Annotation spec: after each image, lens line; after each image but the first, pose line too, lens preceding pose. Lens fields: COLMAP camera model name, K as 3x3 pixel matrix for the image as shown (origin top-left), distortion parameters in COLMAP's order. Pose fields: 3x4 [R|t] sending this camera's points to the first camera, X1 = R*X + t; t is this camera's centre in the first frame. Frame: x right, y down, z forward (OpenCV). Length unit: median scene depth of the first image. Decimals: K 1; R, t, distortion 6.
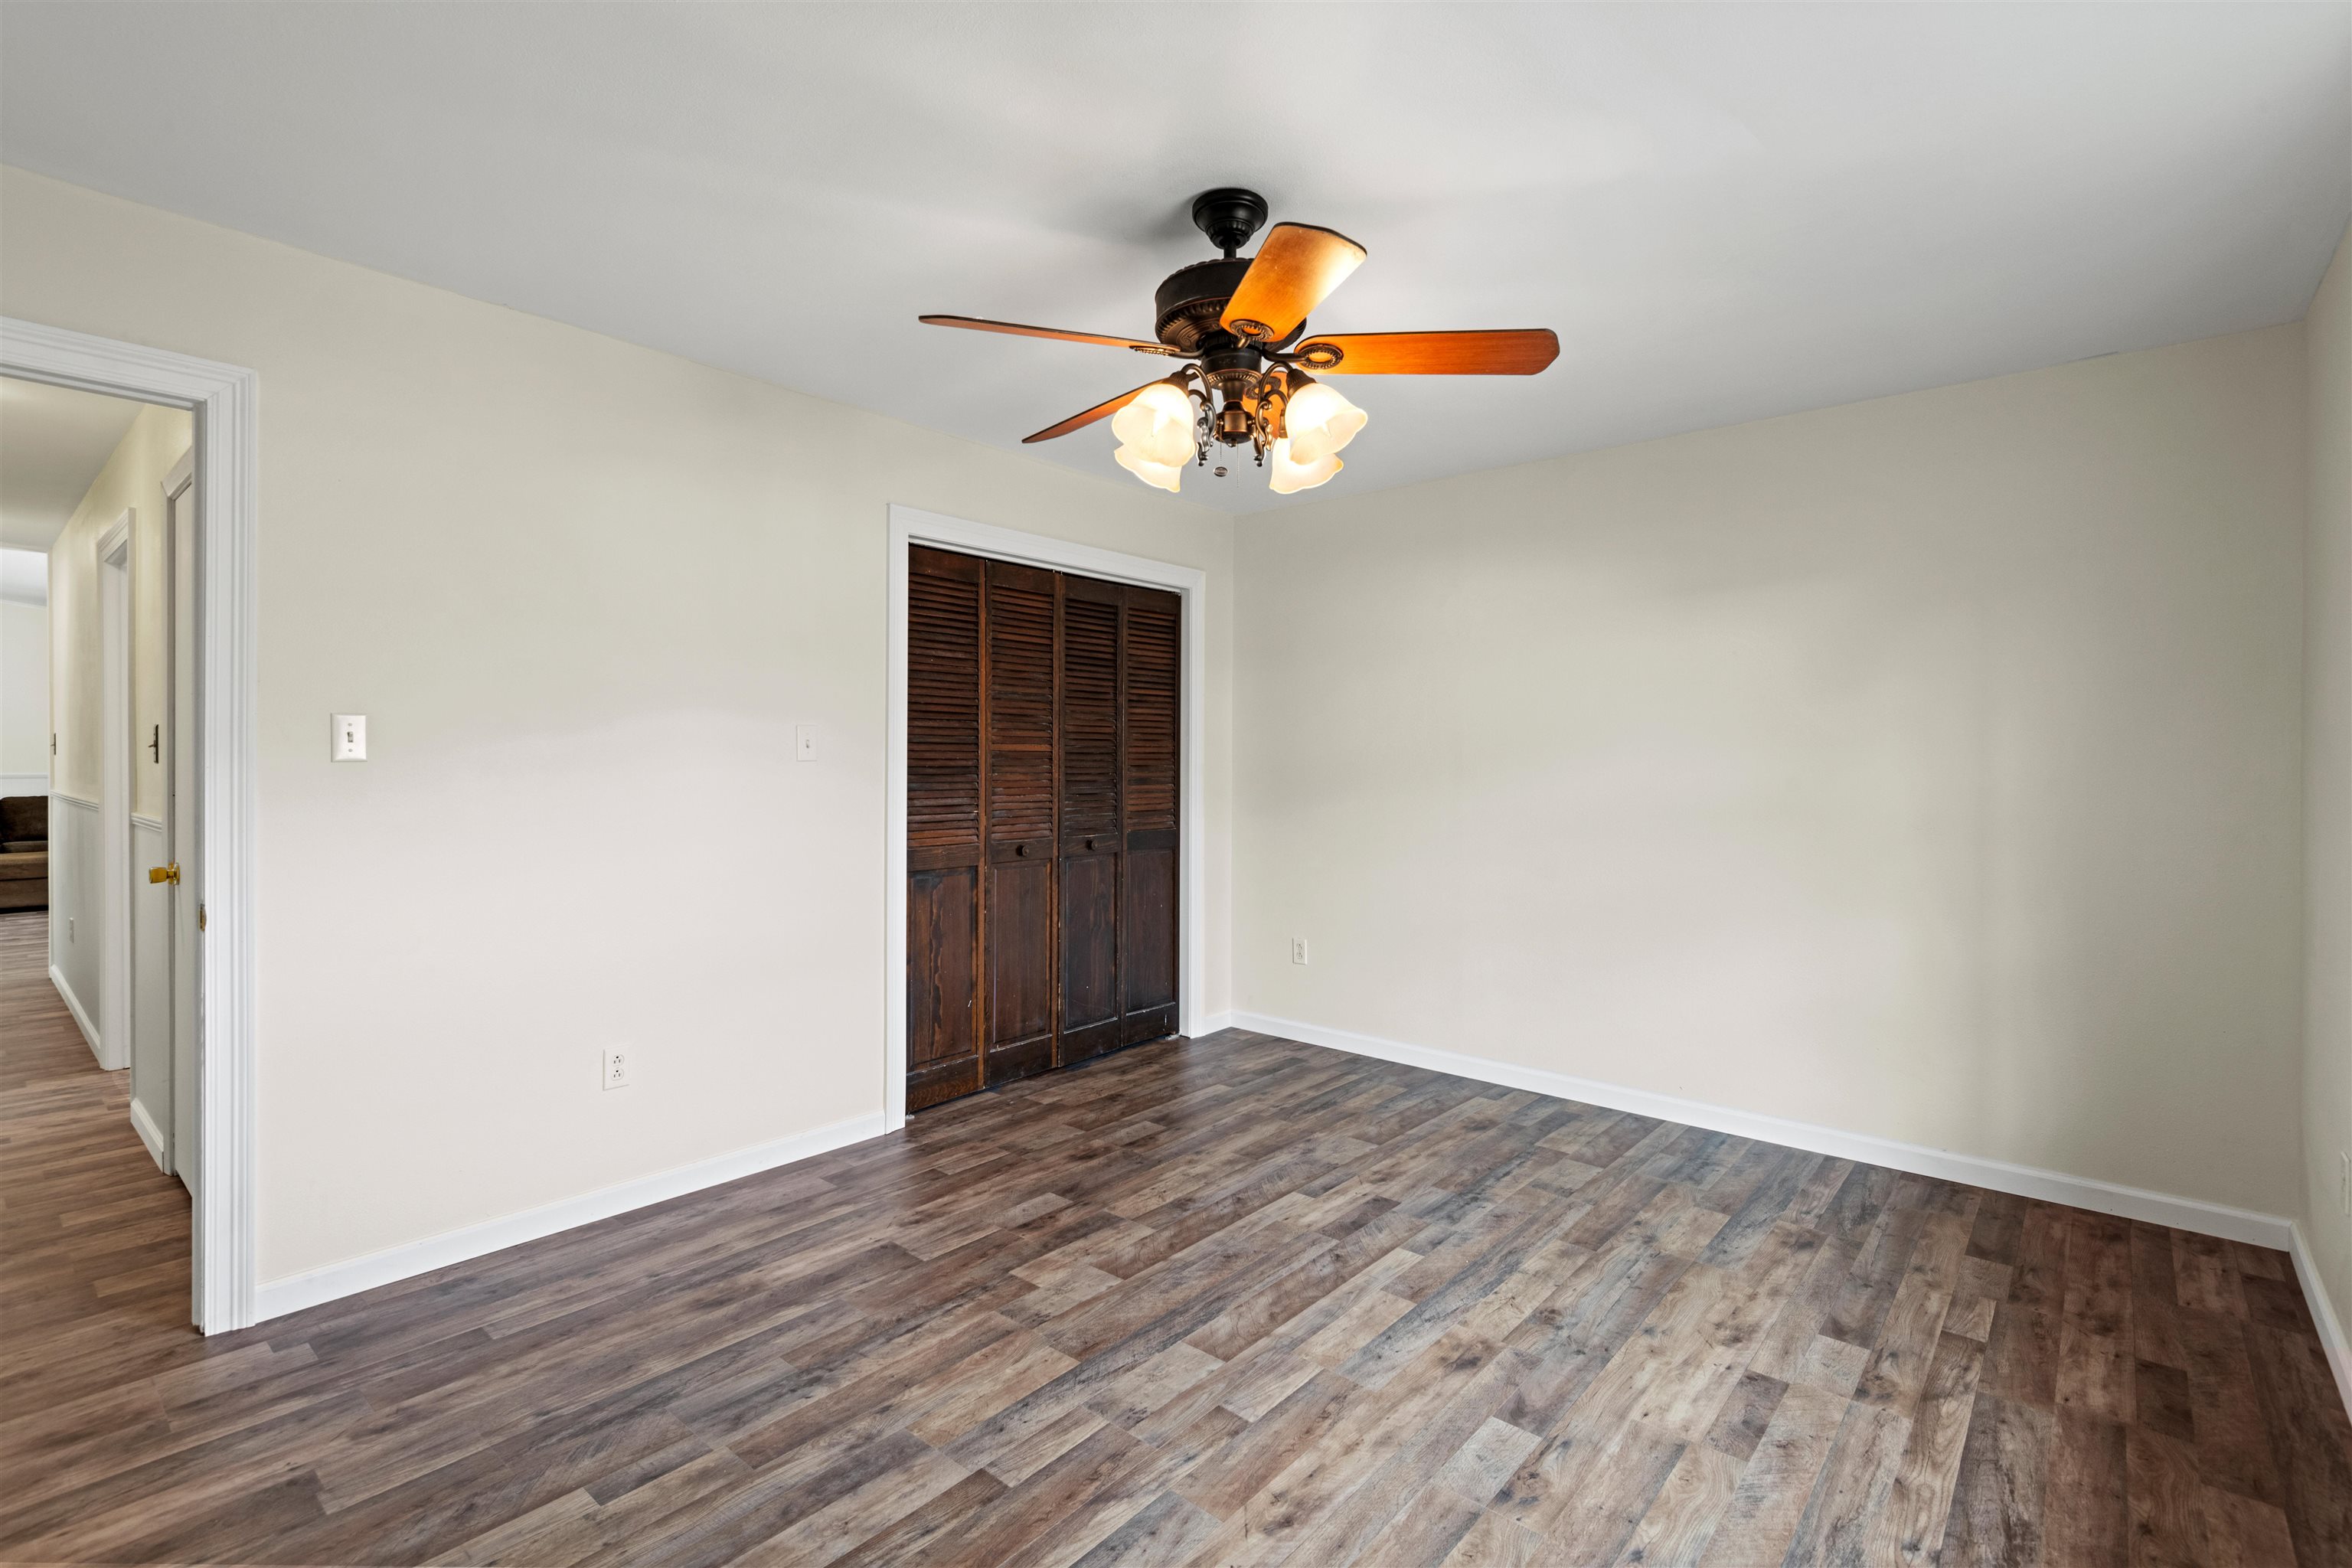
lens RADIAL K [[1078.9, 0, 1172.6], [0, 1078.9, 764.1], [0, 0, 1]] dist [0.008951, -0.002498]
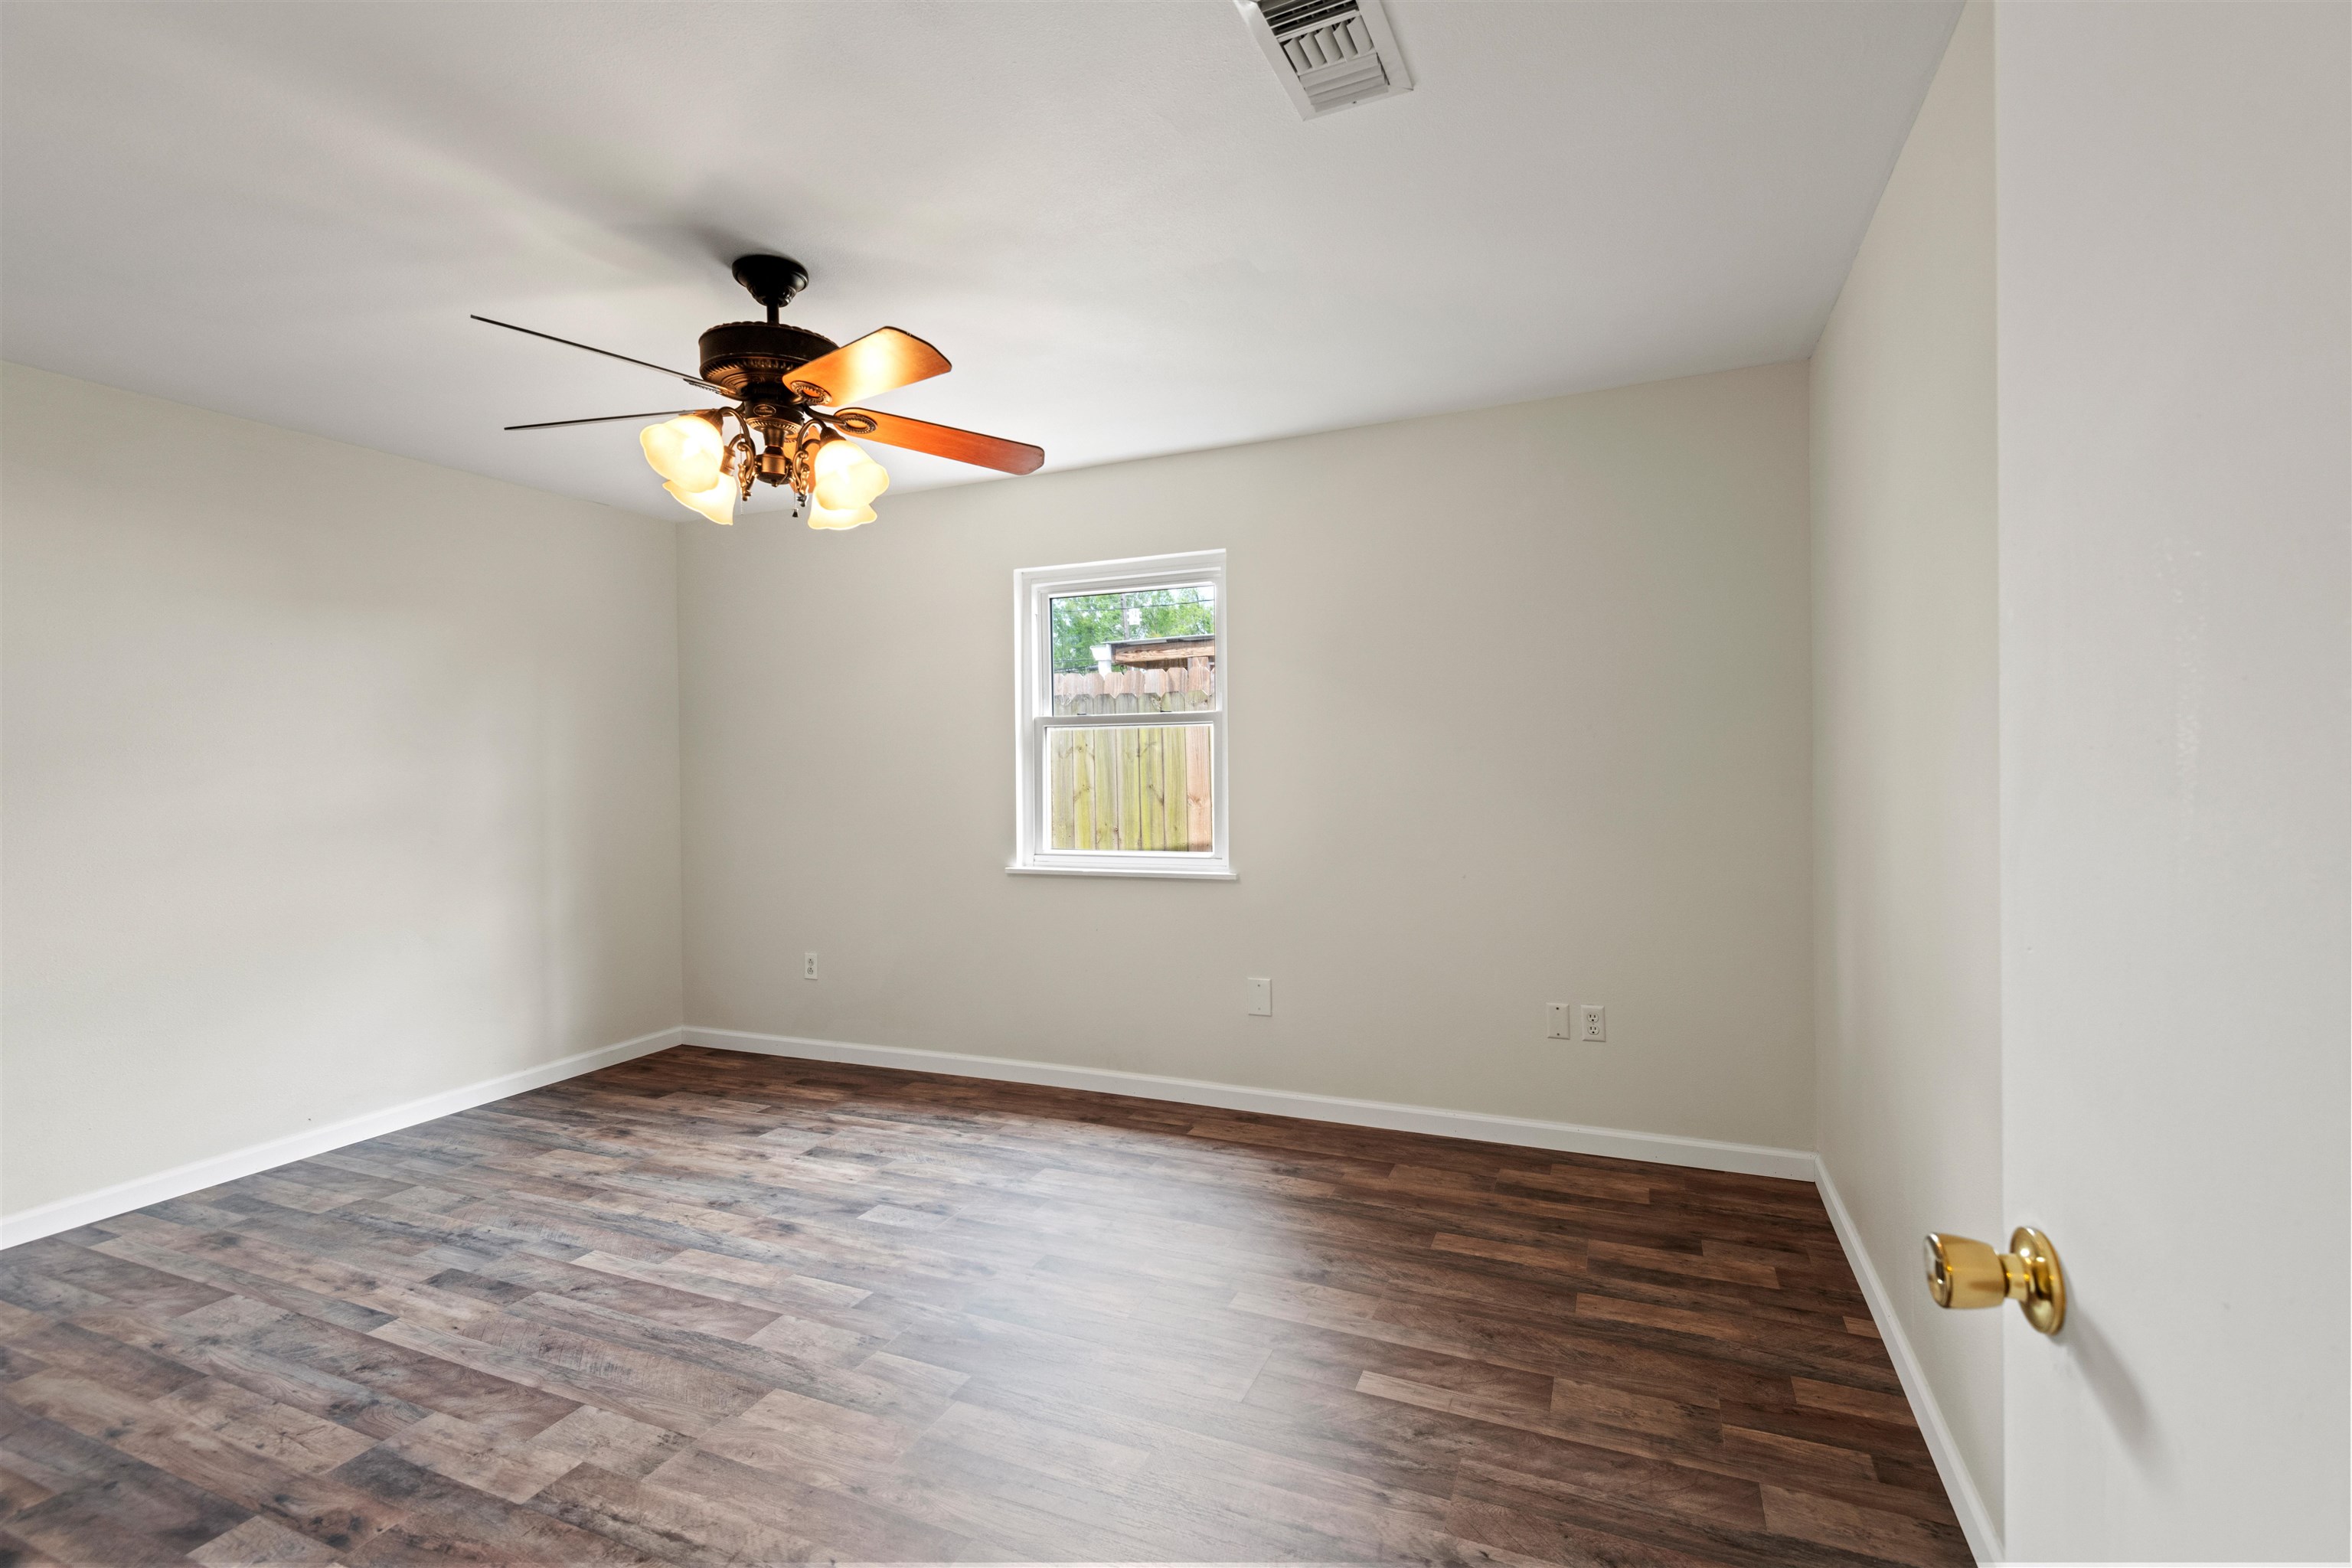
lens RADIAL K [[1078.9, 0, 1176.3], [0, 1078.9, 774.6], [0, 0, 1]] dist [0.008951, -0.002498]
pose [[-0.308744, -0.012840, 0.951059, -0.906511], [0.015008, 0.999719, 0.018369, -0.014373], [-0.951027, 0.019945, -0.308464, 0.760310]]
